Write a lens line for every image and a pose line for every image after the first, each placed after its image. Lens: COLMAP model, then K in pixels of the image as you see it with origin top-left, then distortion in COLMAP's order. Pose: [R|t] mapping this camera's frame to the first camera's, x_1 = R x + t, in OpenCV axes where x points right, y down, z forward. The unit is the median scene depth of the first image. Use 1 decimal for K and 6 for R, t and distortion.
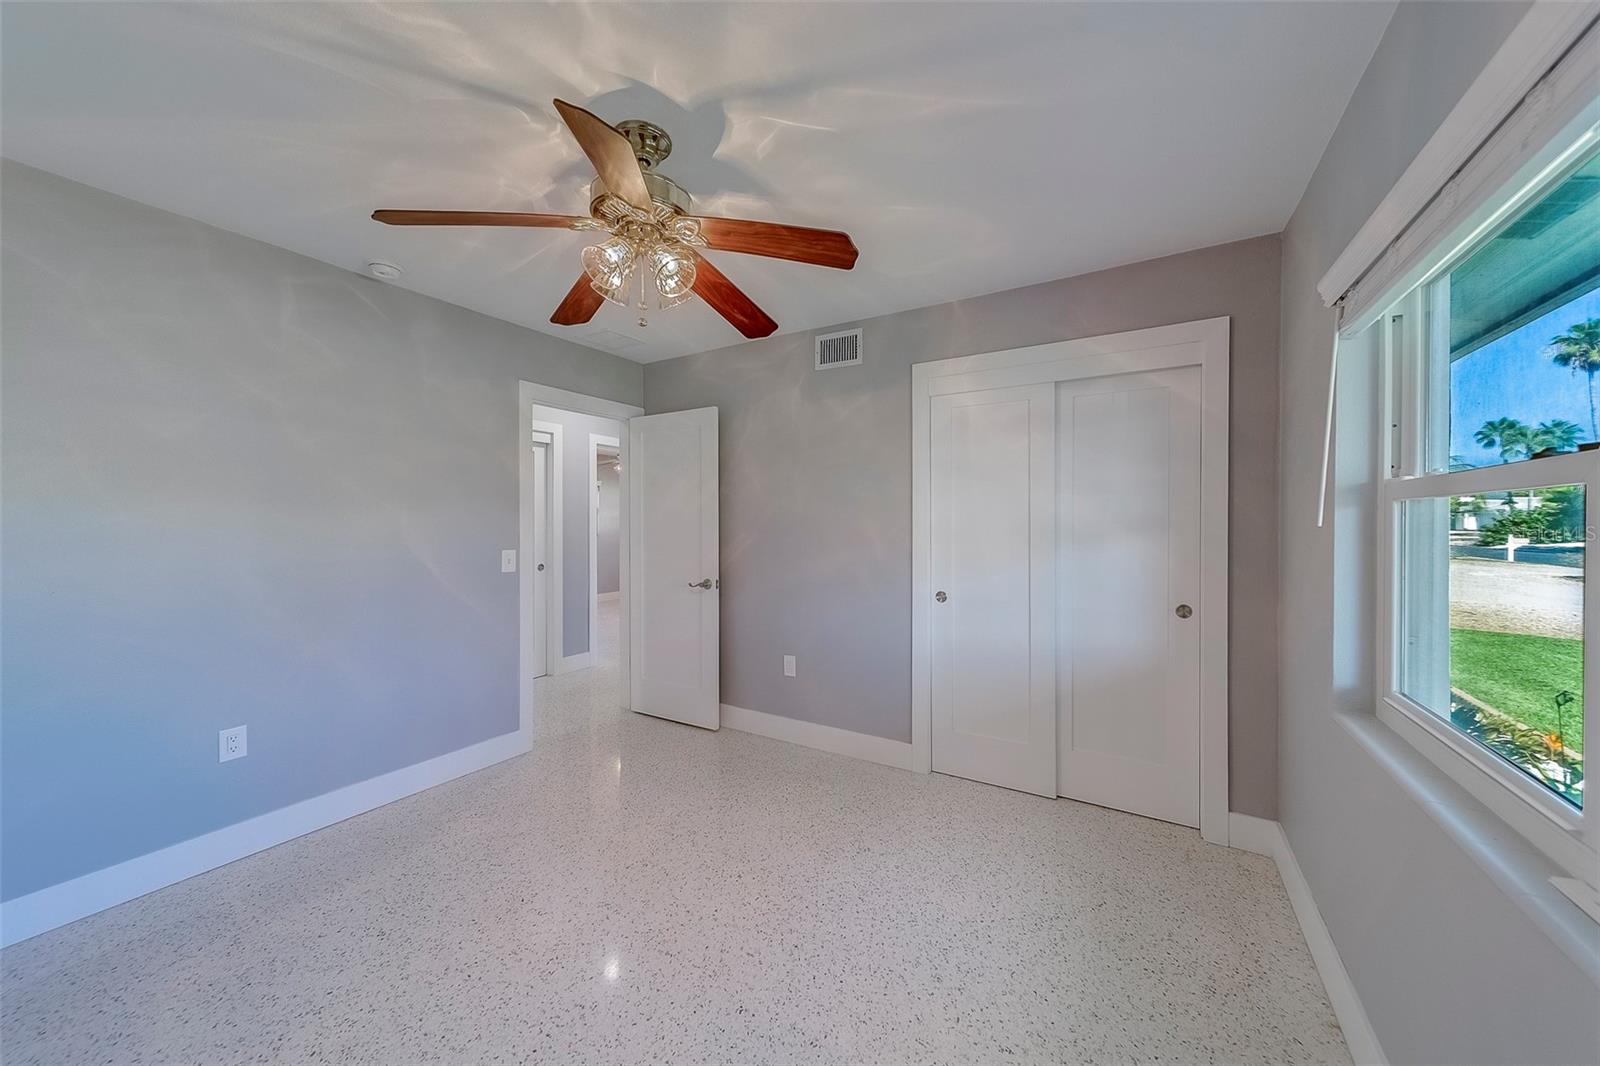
lens RADIAL K [[549.7, 0, 802.6], [0, 549.7, 526.8], [0, 0, 1]] dist [-0.000004, -0.000068]
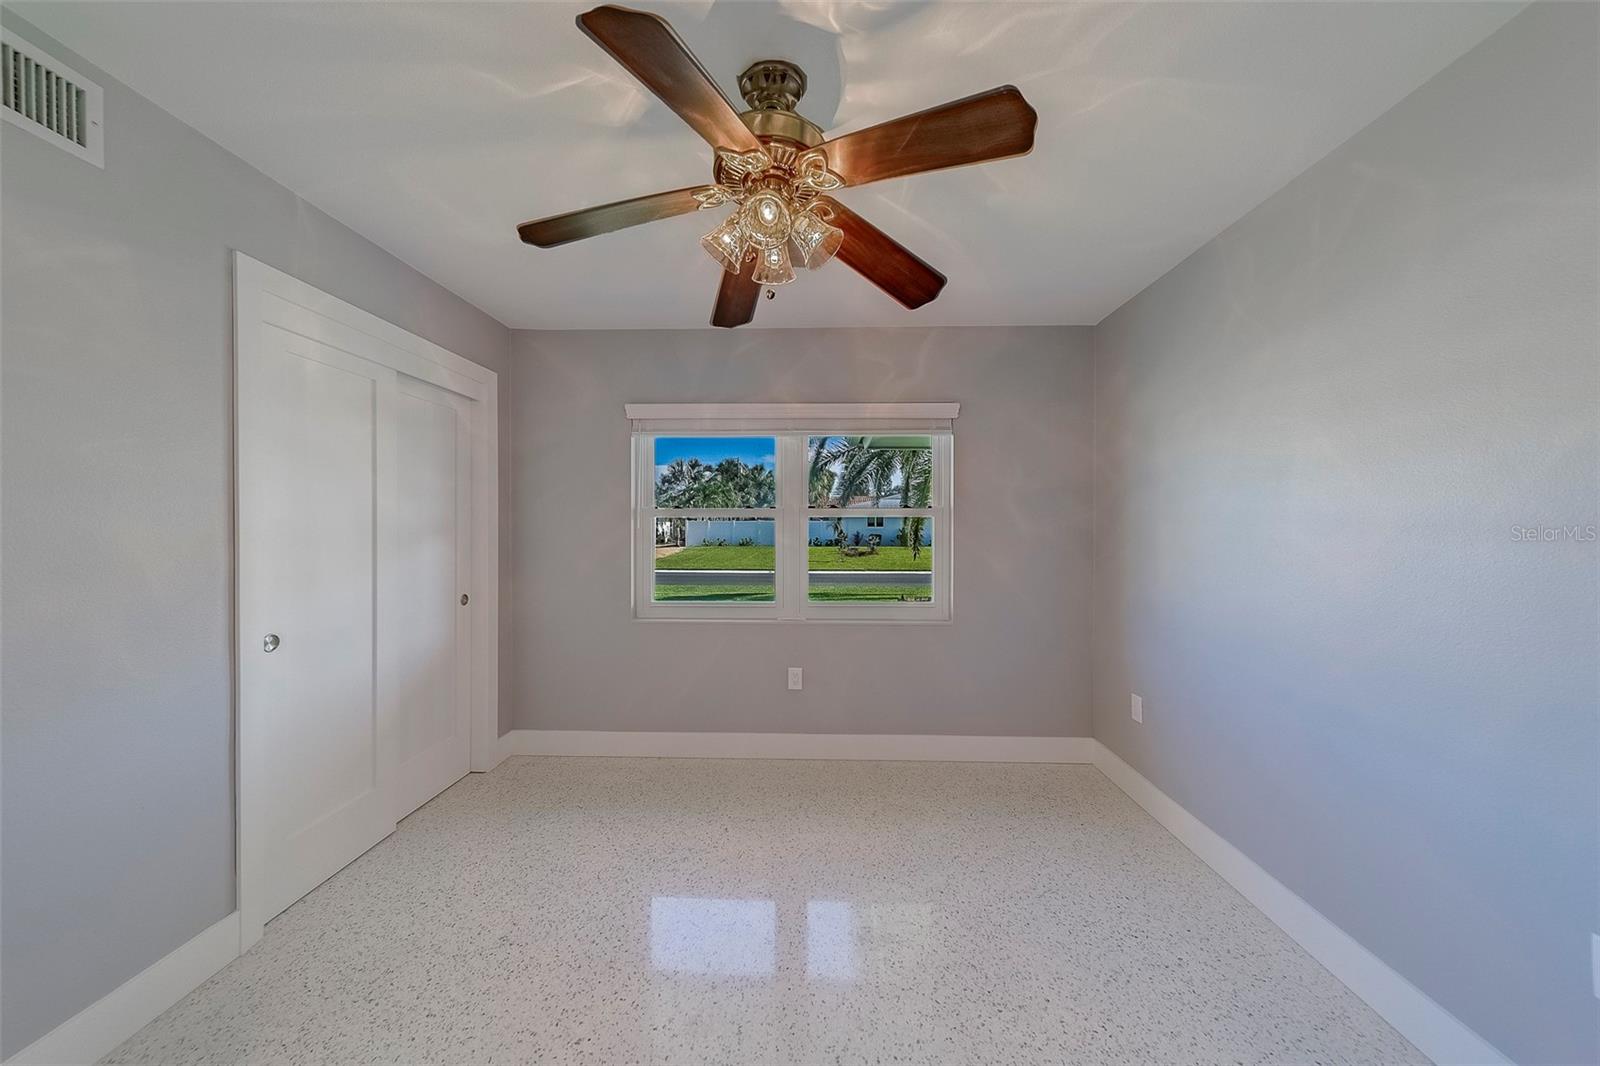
lens RADIAL K [[604.7, 0, 789.6], [0, 604.7, 527.5], [0, 0, 1]] dist [0.002698, 0.000027]
pose [[-0.488791, -0.007085, 0.872372, -0.905203], [-0.001110, 0.999971, 0.007499, -0.014102], [-0.872400, 0.002697, -0.488785, 1.143396]]
